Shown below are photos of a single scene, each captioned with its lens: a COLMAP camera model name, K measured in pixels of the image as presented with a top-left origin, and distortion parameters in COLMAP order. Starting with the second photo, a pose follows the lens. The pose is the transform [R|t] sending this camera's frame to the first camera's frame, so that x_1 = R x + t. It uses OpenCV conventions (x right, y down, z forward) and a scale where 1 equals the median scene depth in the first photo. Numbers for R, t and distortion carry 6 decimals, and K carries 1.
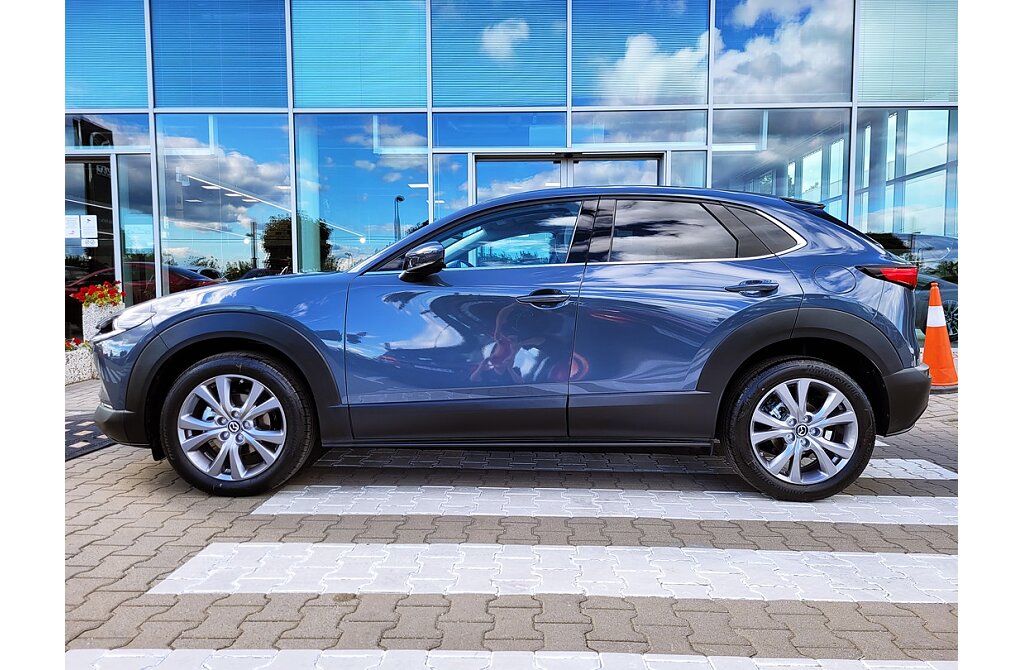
lens RADIAL K [[678.2, 0, 514.4], [0, 678.2, 333.0], [0, 0, 1]] dist [0.067349, -0.055607]
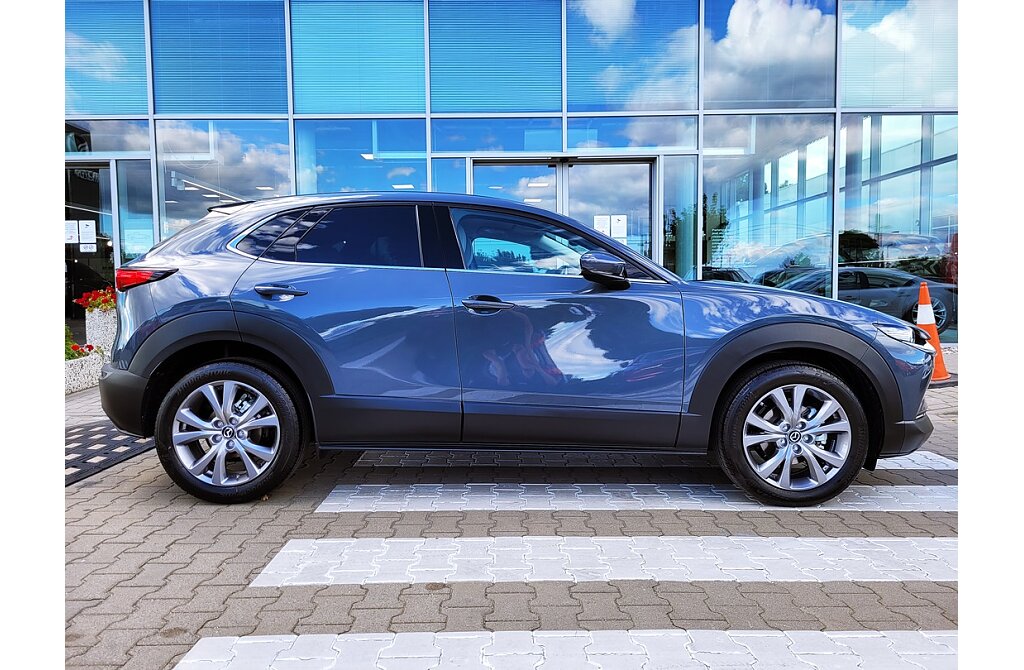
lens RADIAL K [[679.1, 0, 507.2], [0, 679.1, 326.2], [0, 0, 1]] dist [0.065156, -0.056965]
pose [[0.999481, -0.010212, 0.030546, -0.117247], [0.010410, 0.999926, -0.006329, -0.012459], [-0.030479, 0.006643, 0.999513, -0.062841]]
